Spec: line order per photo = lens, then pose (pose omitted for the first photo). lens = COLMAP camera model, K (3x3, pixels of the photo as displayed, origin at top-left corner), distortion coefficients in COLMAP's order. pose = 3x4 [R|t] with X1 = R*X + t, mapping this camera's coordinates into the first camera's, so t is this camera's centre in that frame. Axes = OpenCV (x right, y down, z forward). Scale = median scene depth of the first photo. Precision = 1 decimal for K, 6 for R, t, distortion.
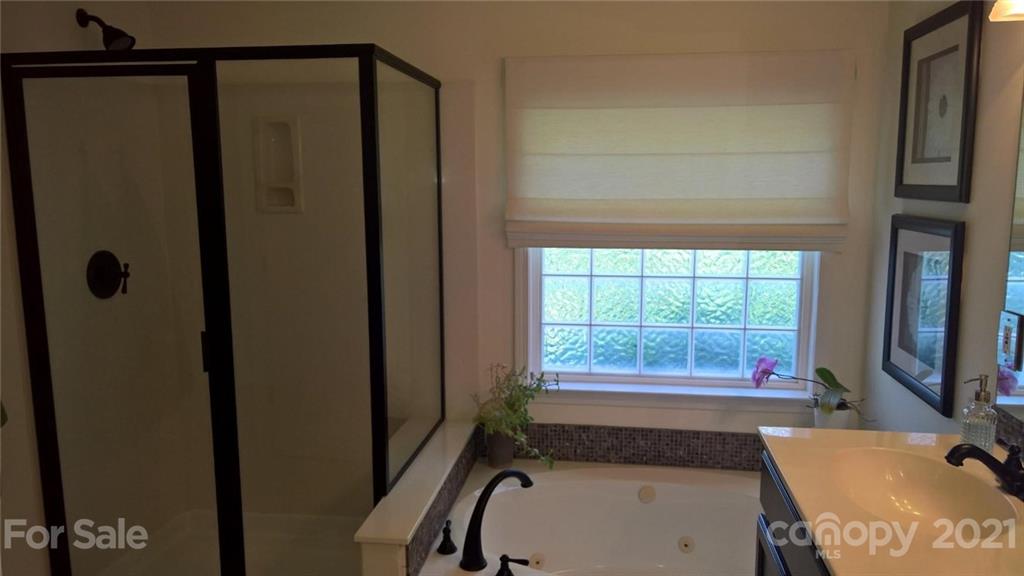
lens RADIAL K [[756.1, 0, 510.7], [0, 756.1, 300.2], [0, 0, 1]] dist [0.004186, -0.004998]
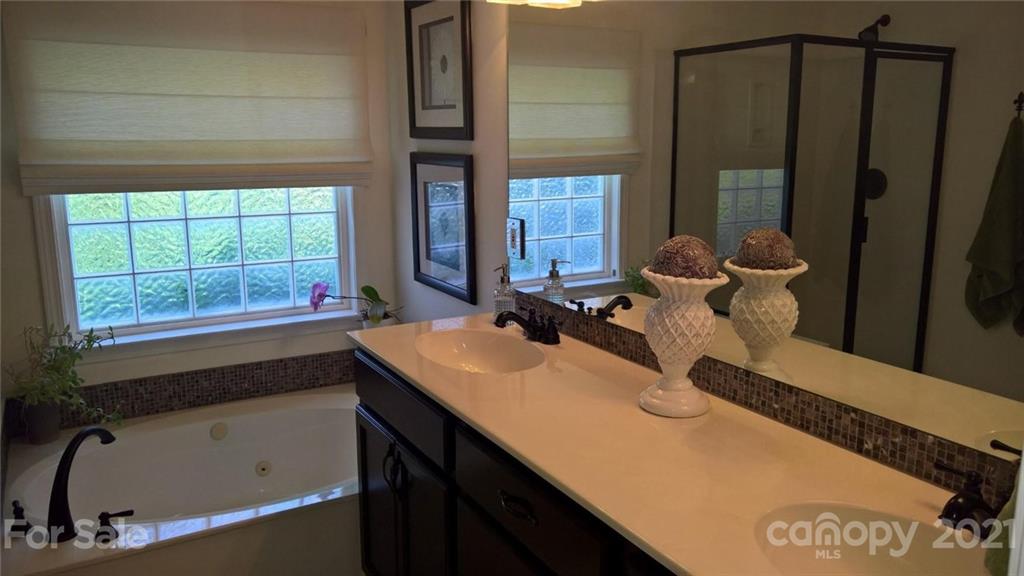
lens RADIAL K [[770.2, 0, 512.0], [0, 770.2, 288.0], [0, 0, 1]] dist [0.001181, -0.007062]
pose [[0.778771, -0.117171, 0.616268, -0.130080], [0.088782, 0.993099, 0.076626, 0.019384], [-0.620994, -0.004961, 0.783800, -0.061311]]
